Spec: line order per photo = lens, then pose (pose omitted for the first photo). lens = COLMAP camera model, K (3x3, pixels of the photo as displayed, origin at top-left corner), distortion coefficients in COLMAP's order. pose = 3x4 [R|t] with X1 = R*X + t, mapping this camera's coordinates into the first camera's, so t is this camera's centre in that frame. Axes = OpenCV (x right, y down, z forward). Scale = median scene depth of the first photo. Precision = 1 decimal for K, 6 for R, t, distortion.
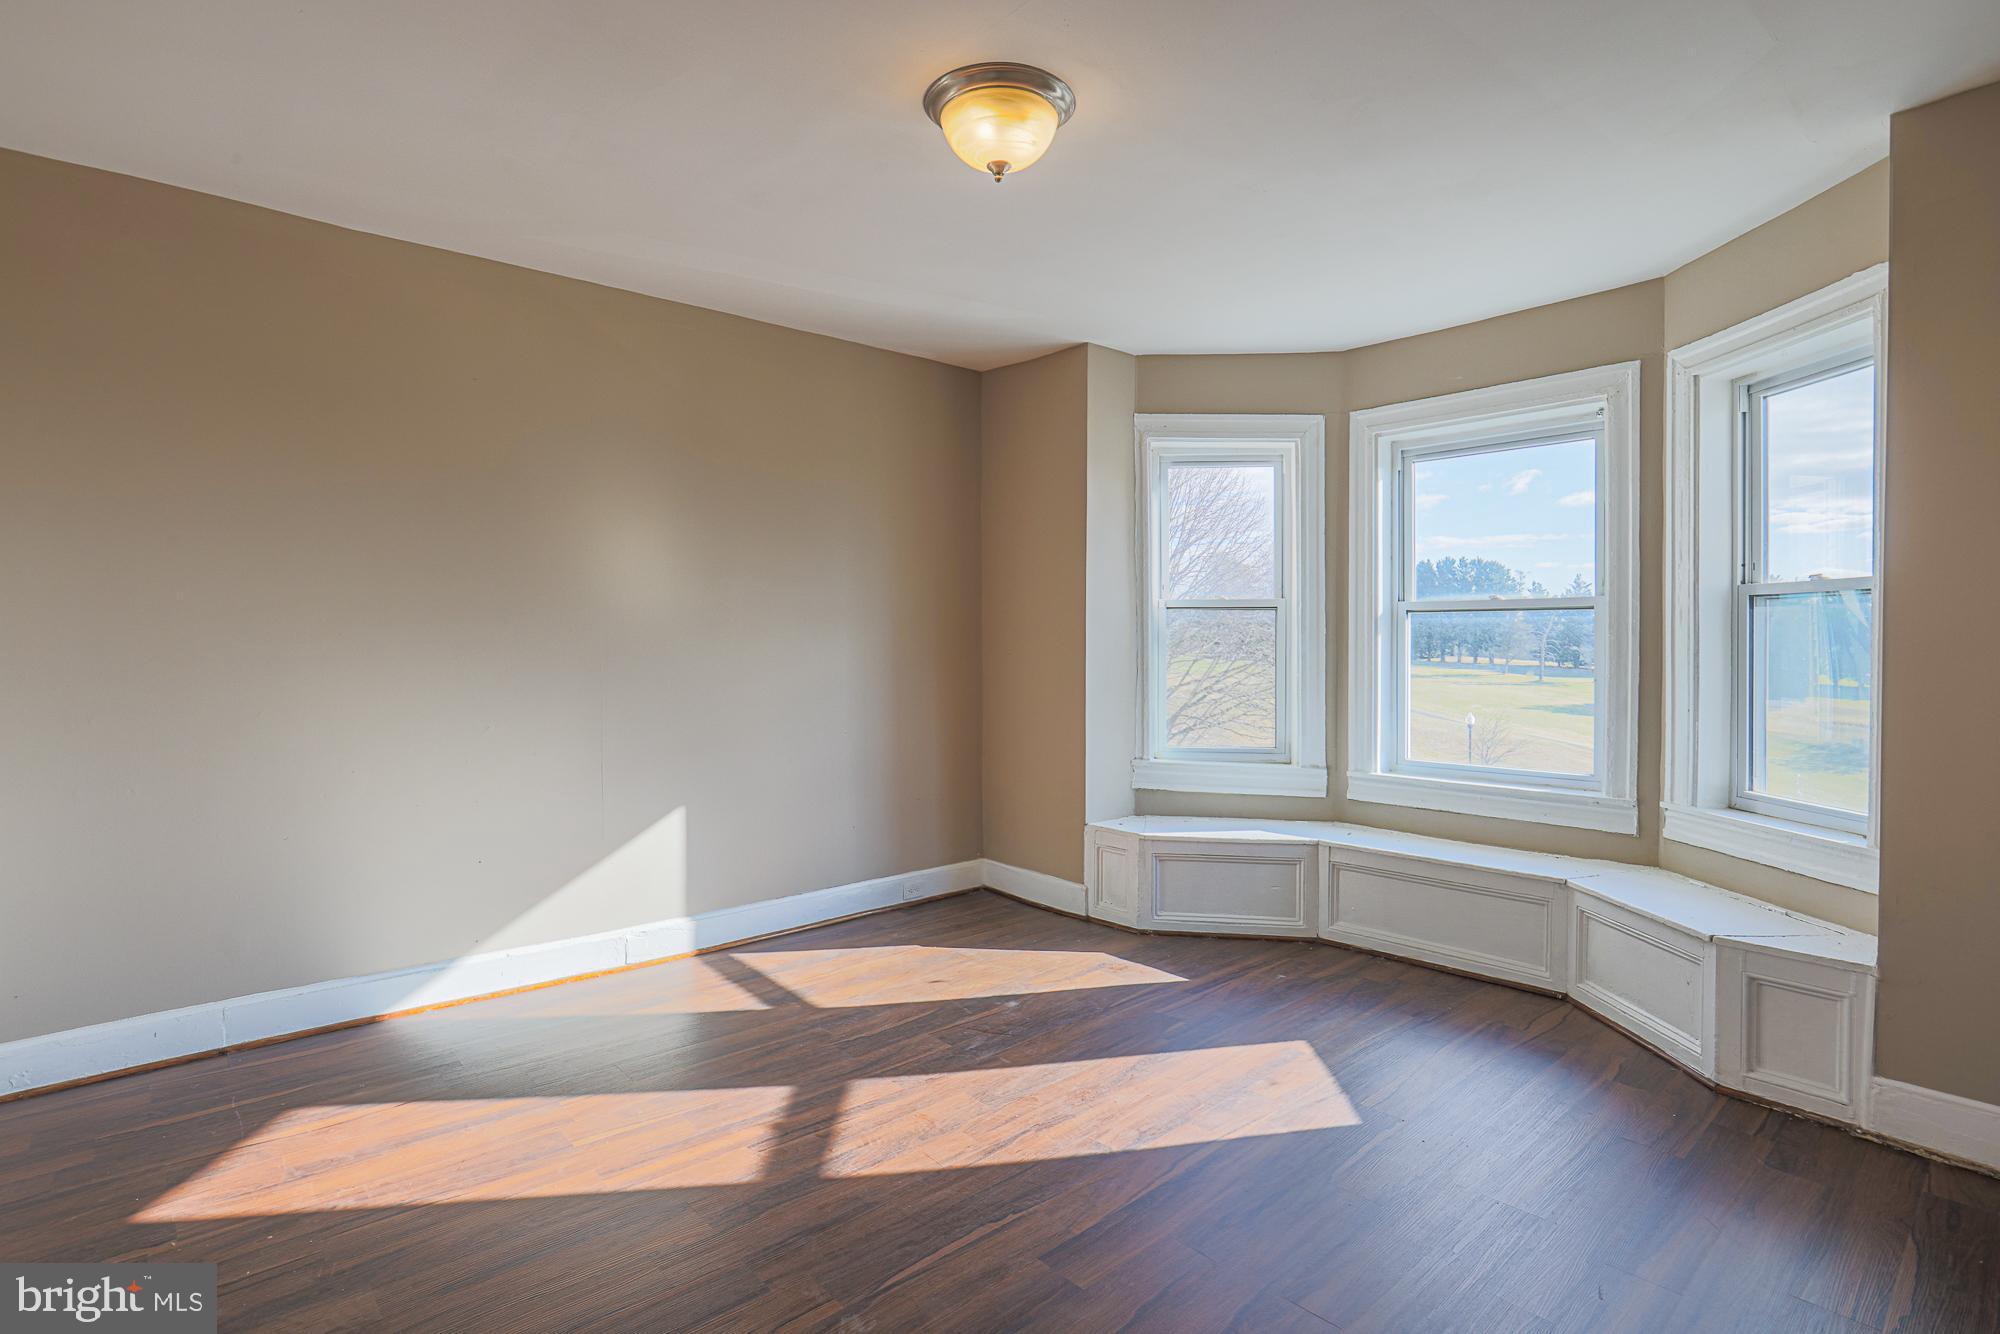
lens RADIAL K [[990.7, 0, 1000.0], [0, 990.7, 667.0], [0, 0, 1]] dist [-0.067554, 0.035963]
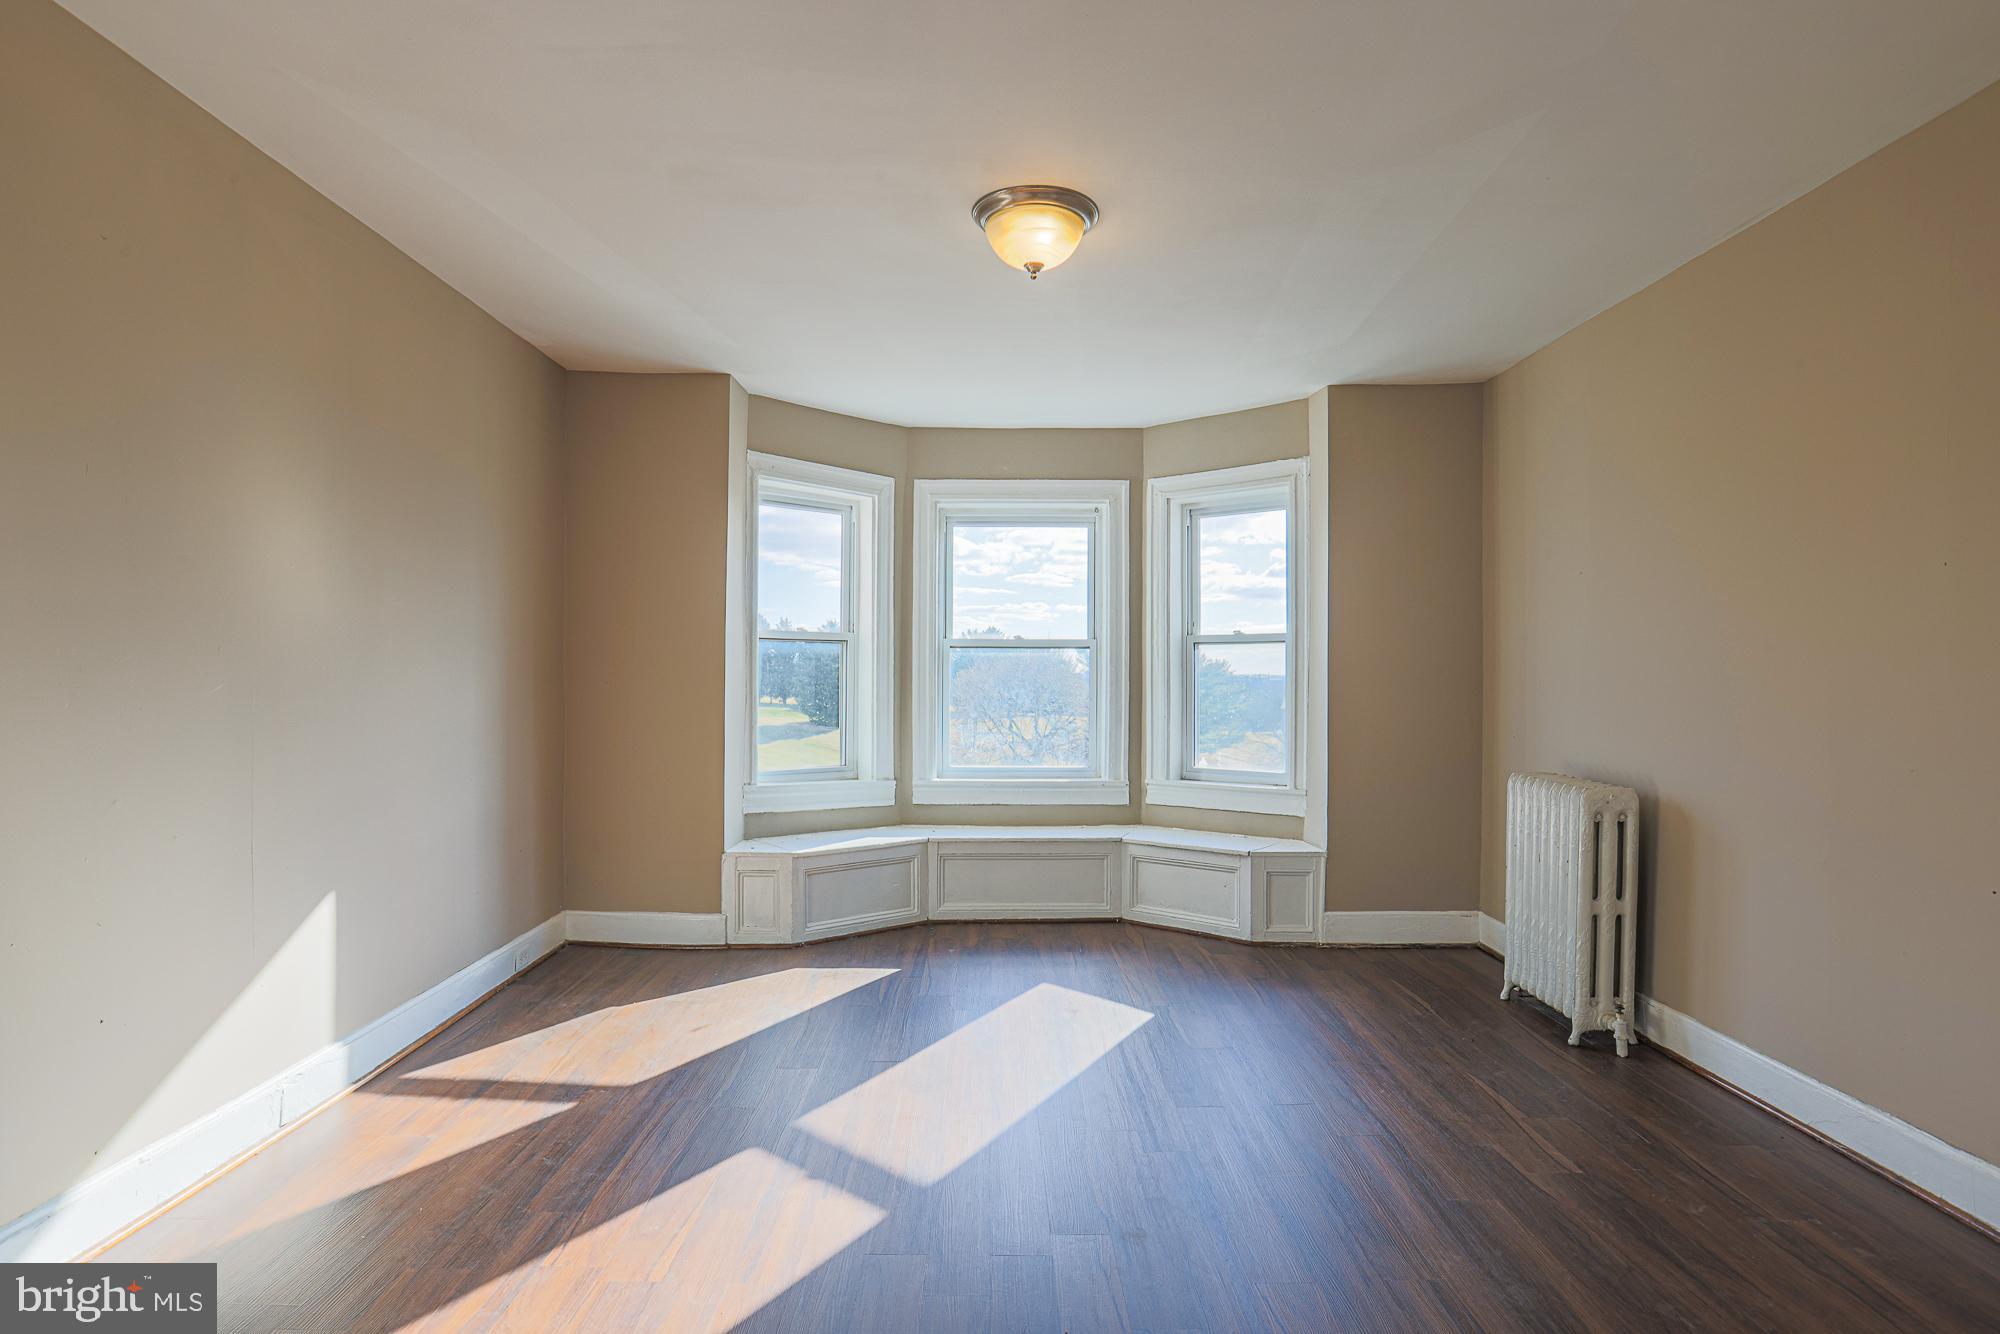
lens RADIAL K [[988.2, 0, 1001.3], [0, 988.2, 685.1], [0, 0, 1]] dist [-0.067641, 0.022710]
pose [[0.655422, -0.006855, 0.755232, -0.522069], [0.015515, 0.999870, -0.004389, -0.002355], [-0.755103, 0.014594, 0.655443, 0.145813]]
